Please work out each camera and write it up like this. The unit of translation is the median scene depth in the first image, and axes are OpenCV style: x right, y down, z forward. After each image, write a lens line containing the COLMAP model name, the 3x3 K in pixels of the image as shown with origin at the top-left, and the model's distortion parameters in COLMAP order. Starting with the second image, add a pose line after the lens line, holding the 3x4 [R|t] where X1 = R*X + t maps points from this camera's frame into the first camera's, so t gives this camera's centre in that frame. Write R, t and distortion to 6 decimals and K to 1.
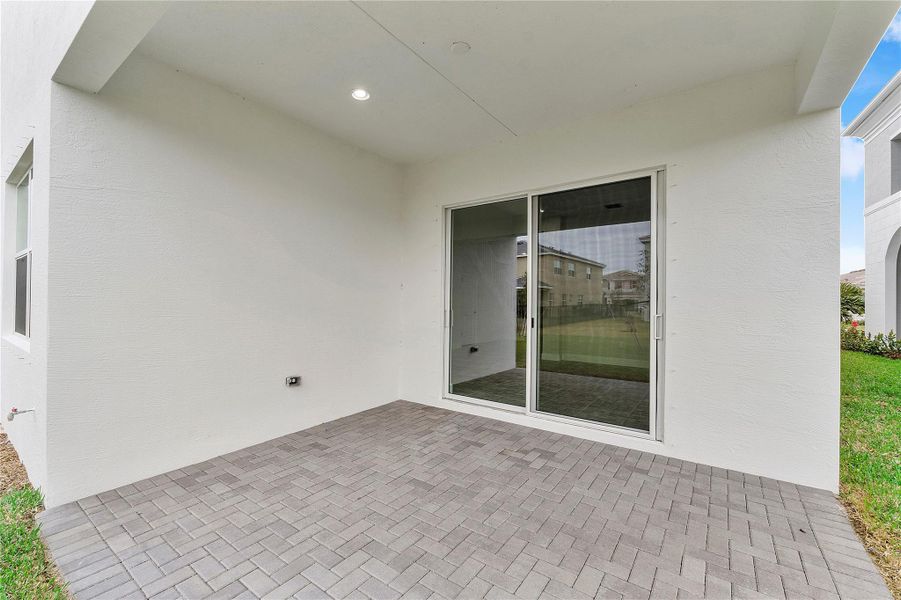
lens RADIAL K [[384.4, 0, 450.5], [0, 384.4, 300.0], [0, 0, 1]] dist [-0.010109, 0.000093]
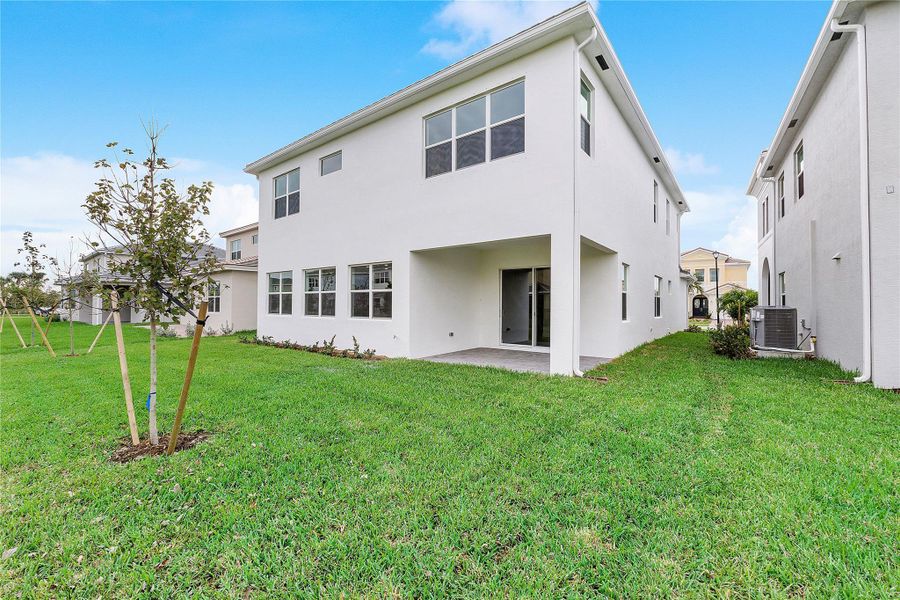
lens RADIAL K [[384.0, 0, 450.0], [0, 384.0, 300.0], [0, 0, 1]] dist [-0.010109, 0.000093]
pose [[0.999291, -0.004561, -0.037369, -0.244530], [0.004168, 0.999935, -0.010576, -0.014251], [0.037415, 0.010413, 0.999246, -1.510876]]
